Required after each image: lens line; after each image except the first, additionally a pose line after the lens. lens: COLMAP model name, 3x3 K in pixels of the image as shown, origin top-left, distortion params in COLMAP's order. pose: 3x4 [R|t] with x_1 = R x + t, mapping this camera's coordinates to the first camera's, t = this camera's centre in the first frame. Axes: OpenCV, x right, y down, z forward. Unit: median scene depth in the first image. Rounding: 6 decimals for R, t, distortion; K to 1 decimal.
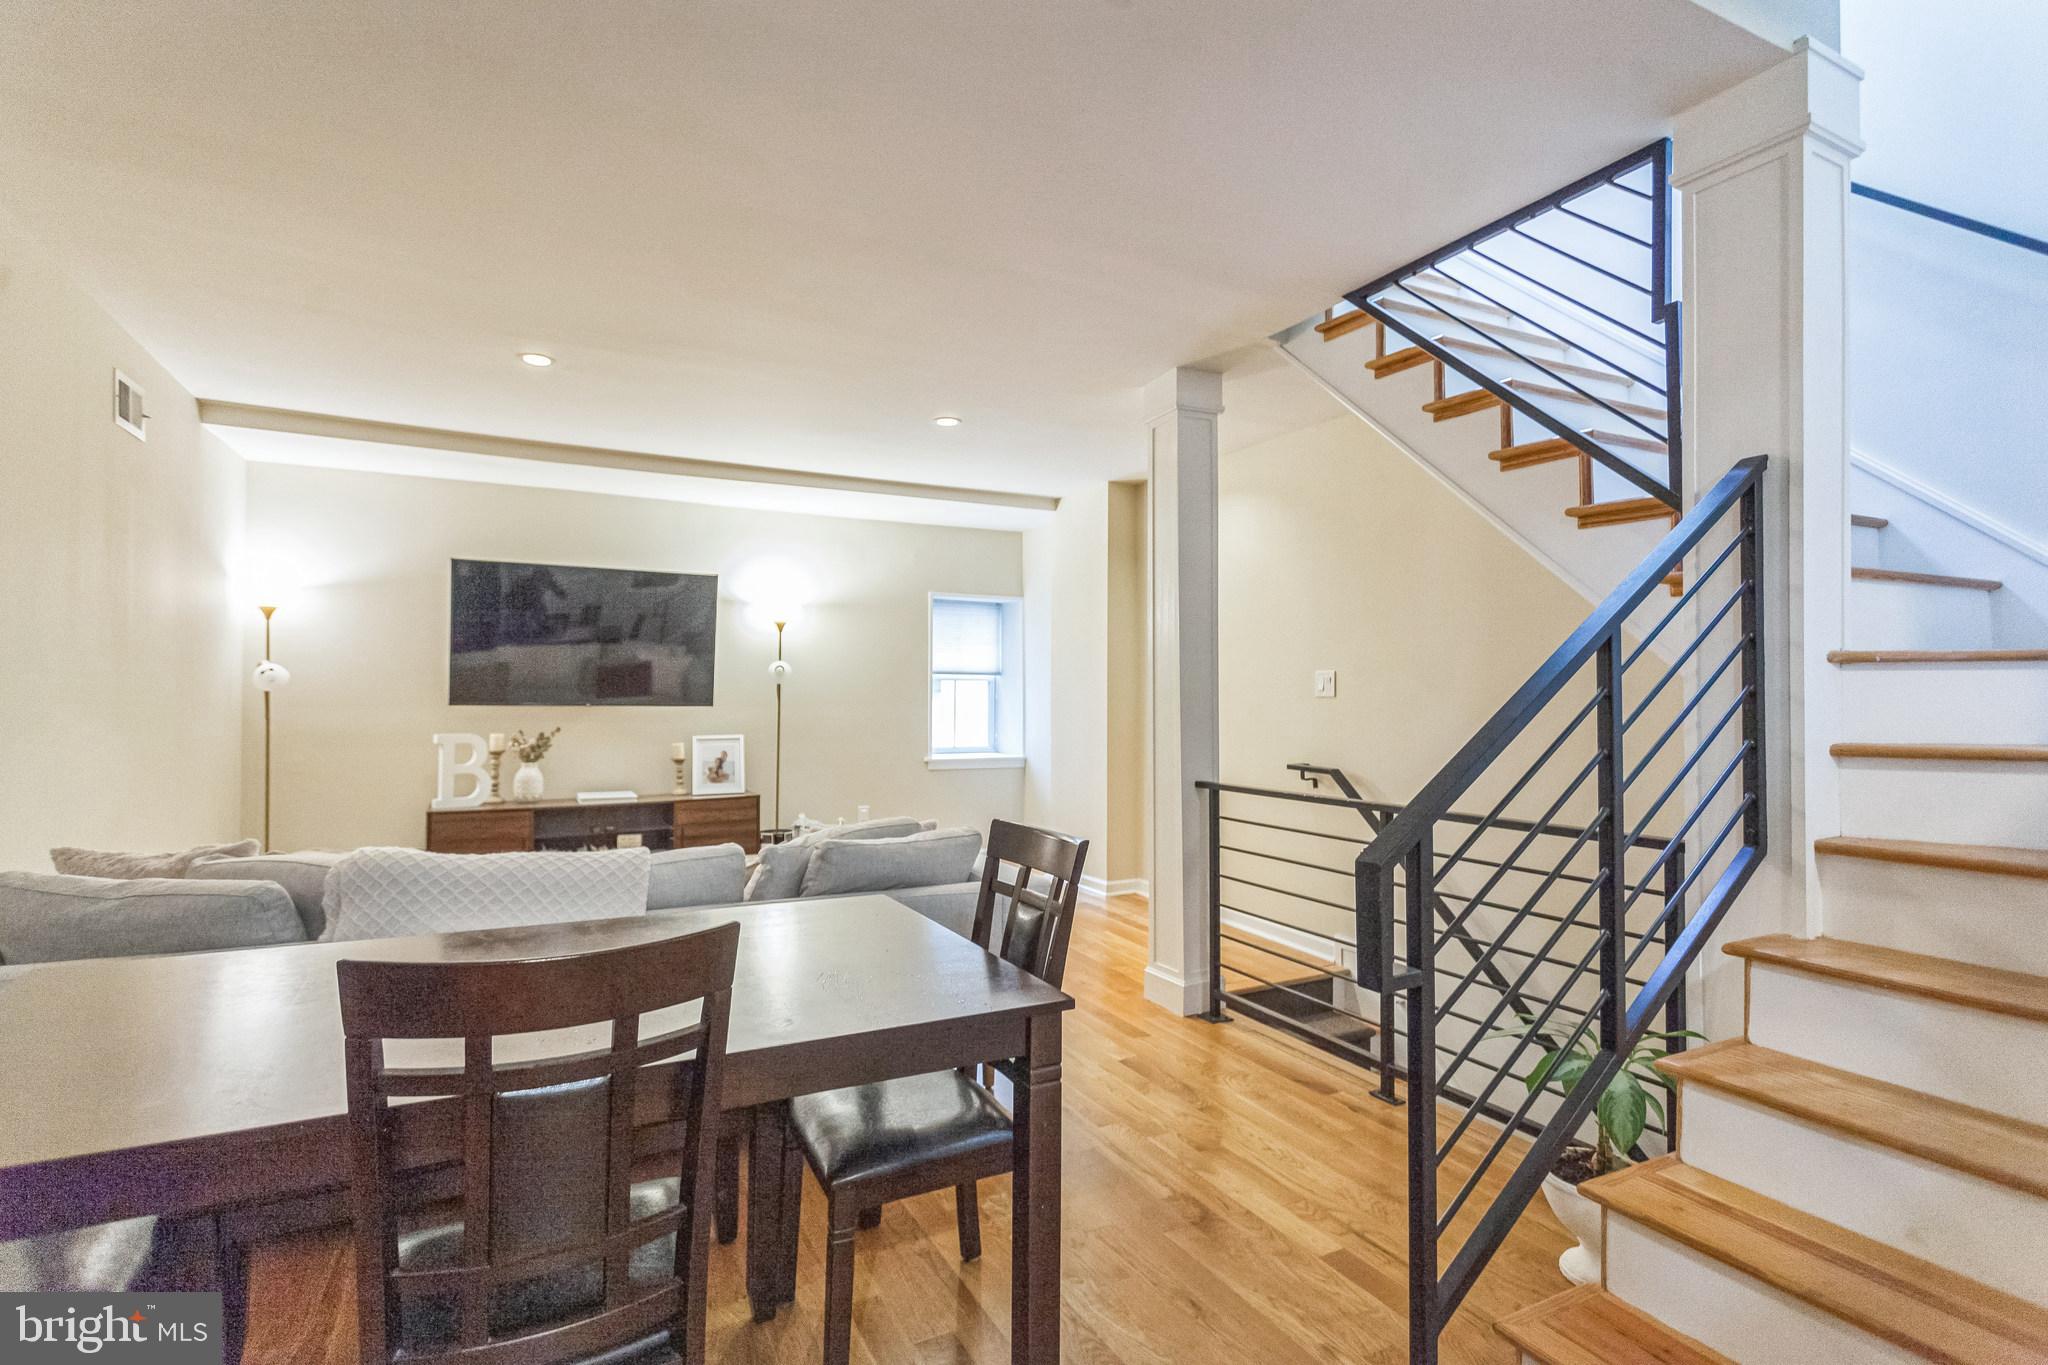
lens RADIAL K [[971.4, 0, 1009.5], [0, 971.4, 691.1], [0, 0, 1]] dist [0.002056, 0.000250]
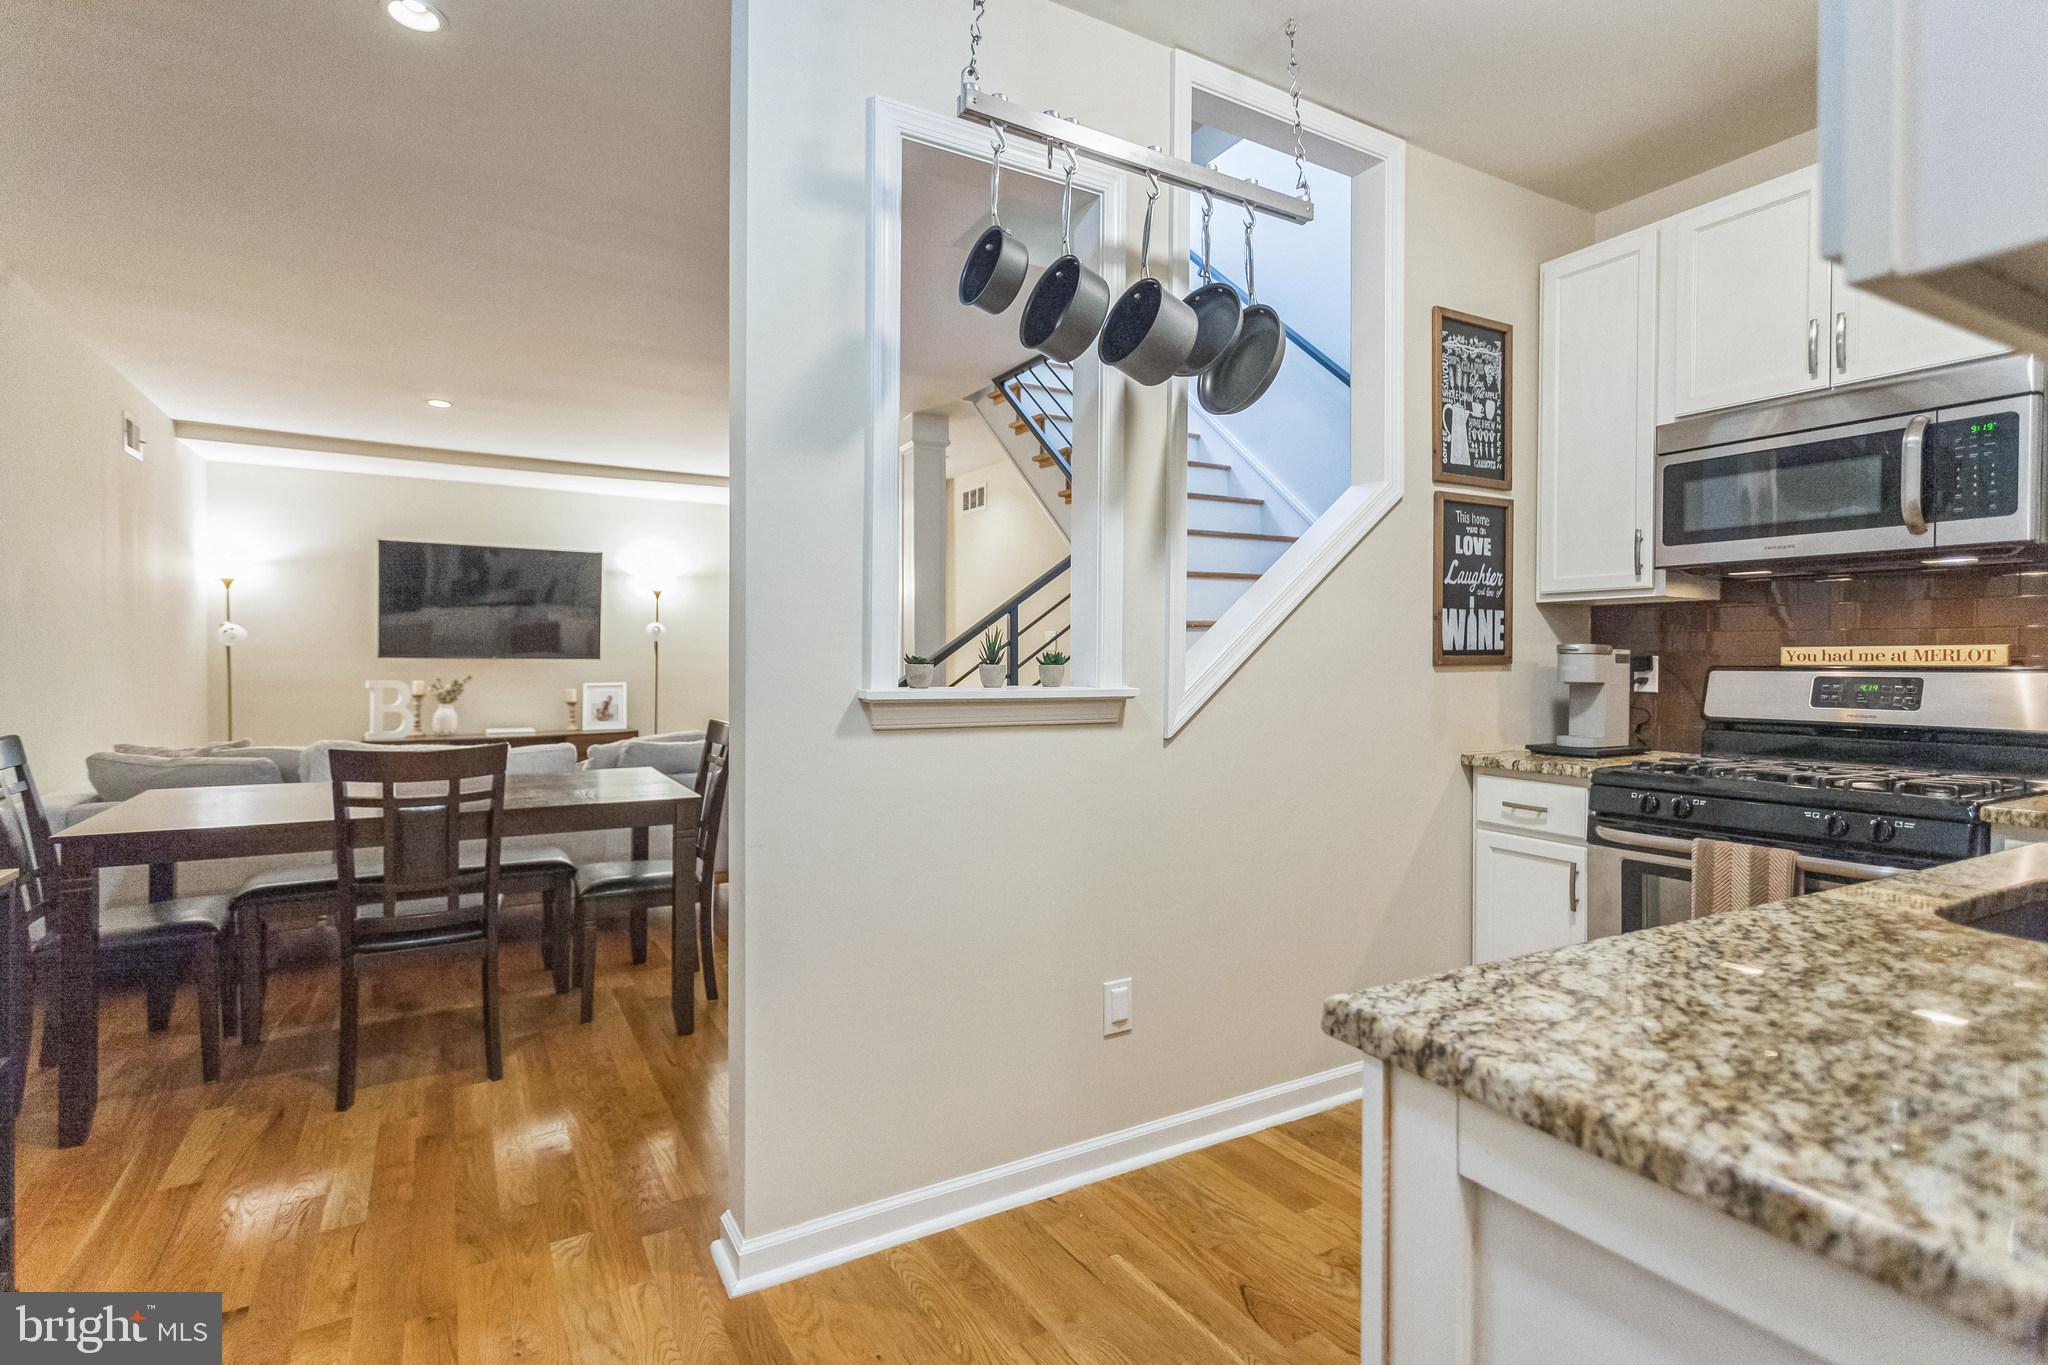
lens RADIAL K [[971.8, 0, 1014.5], [0, 971.8, 675.0], [0, 0, 1]] dist [-0.001377, -0.000015]
pose [[0.998502, -0.000975, 0.054702, 0.163364], [-0.000388, 0.999690, 0.024887, 0.005301], [-0.054710, -0.024871, 0.998192, -0.277088]]
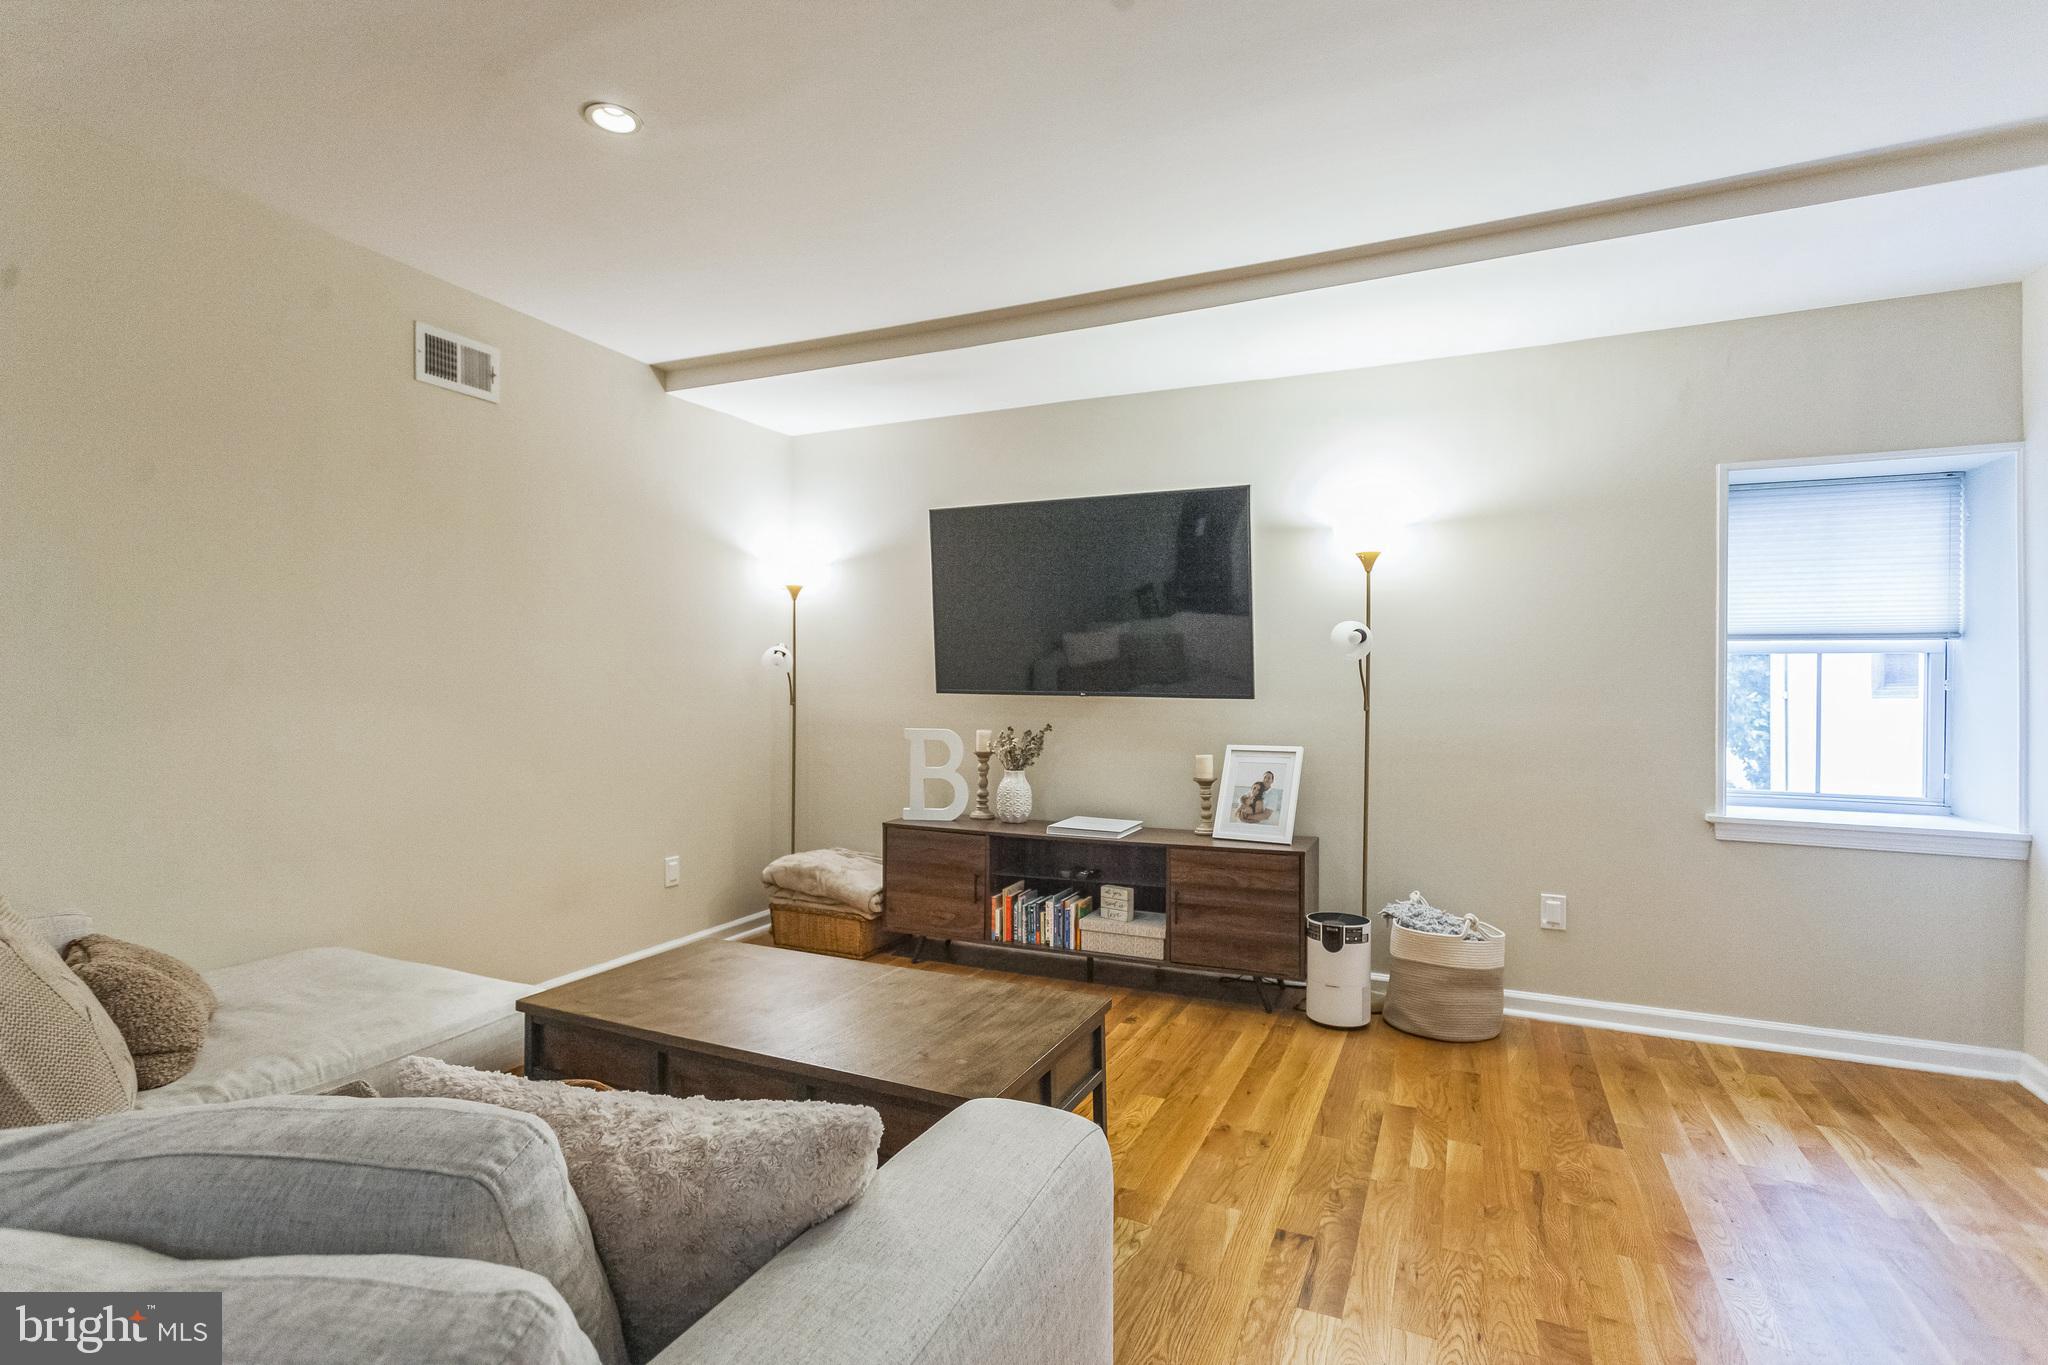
lens RADIAL K [[971.4, 0, 1009.5], [0, 971.4, 691.1], [0, 0, 1]] dist [0.002056, 0.000250]
pose [[0.619843, 0.011168, -0.784647, 0.094904], [0.002393, 0.999867, 0.016121, 0.000288], [0.784722, -0.011870, 0.619734, 0.528827]]
